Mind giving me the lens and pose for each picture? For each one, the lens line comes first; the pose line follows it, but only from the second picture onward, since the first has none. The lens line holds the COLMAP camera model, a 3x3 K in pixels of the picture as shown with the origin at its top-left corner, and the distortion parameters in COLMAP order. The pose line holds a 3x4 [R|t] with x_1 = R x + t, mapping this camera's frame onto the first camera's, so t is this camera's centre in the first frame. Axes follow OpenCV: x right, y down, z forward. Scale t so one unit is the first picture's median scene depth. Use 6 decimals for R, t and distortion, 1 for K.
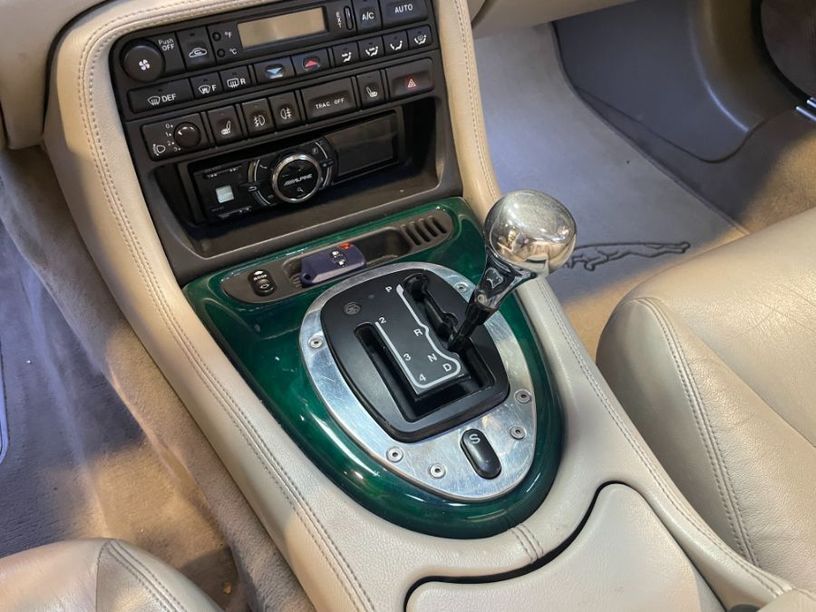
lens RADIAL K [[617.3, 0, 404.9], [0, 617.3, 287.6], [0, 0, 1]] dist [0.100576, -0.134949]
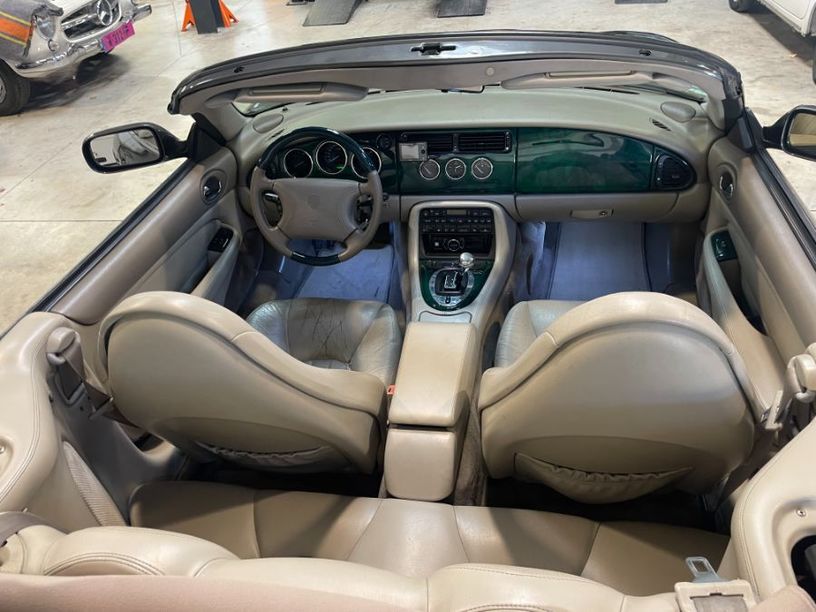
lens RADIAL K [[617.3, 0, 414.8], [0, 617.3, 305.2], [0, 0, 1]] dist [0.100576, -0.134949]
pose [[0.802295, 0.299872, -0.516138, 1.943386], [-0.366368, 0.930013, -0.029159, 0.424704], [0.471272, 0.212491, 0.856009, -2.653761]]
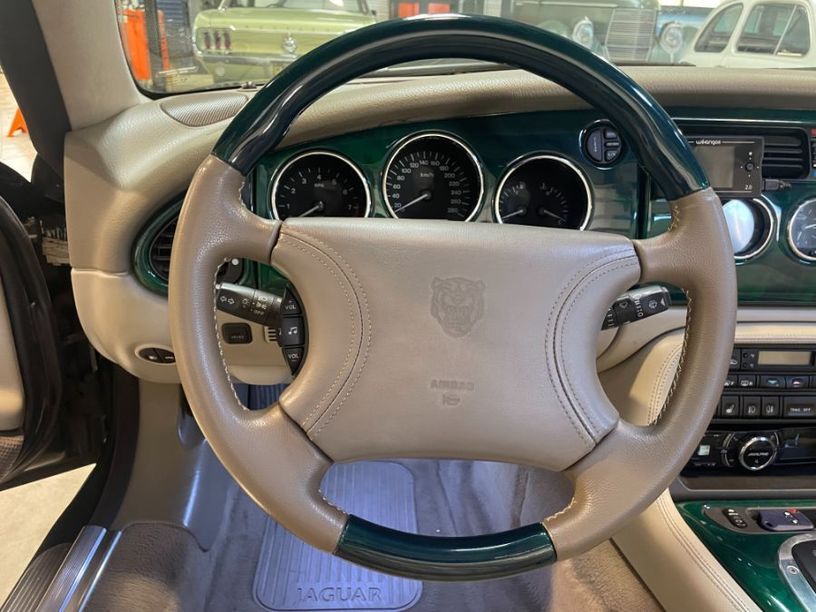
lens RADIAL K [[617.3, 0, 406.9], [0, 617.3, 307.5], [0, 0, 1]] dist [0.100576, -0.134949]
pose [[0.907637, 0.191066, -0.373750, -0.451653], [-0.322959, 0.886629, -0.331037, 0.273398], [0.268128, 0.421168, 0.866444, -0.612075]]
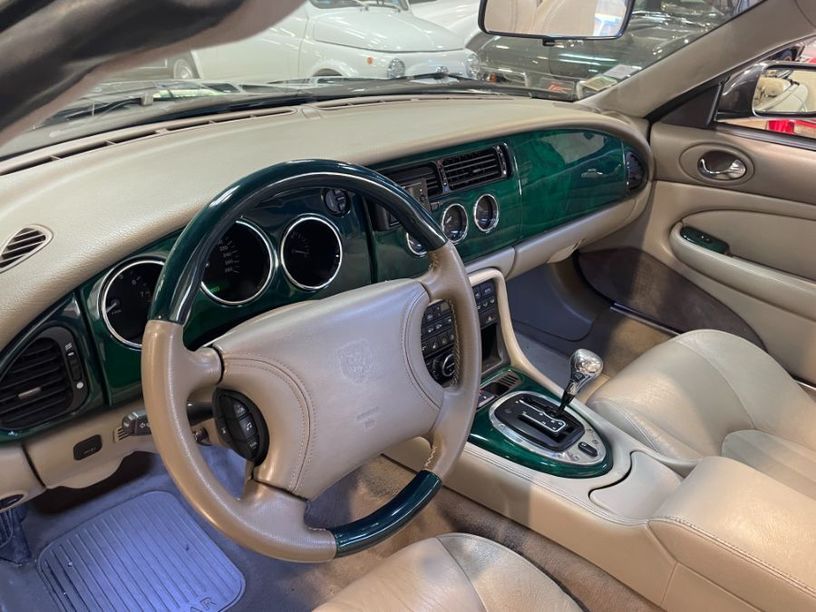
lens RADIAL K [[617.3, 0, 396.1], [0, 617.3, 302.0], [0, 0, 1]] dist [0.100576, -0.134949]
pose [[0.954468, -0.106881, 0.278510, -1.005254], [0.190141, 0.937358, -0.291902, 0.229394], [-0.229865, 0.331567, 0.915000, -1.091231]]
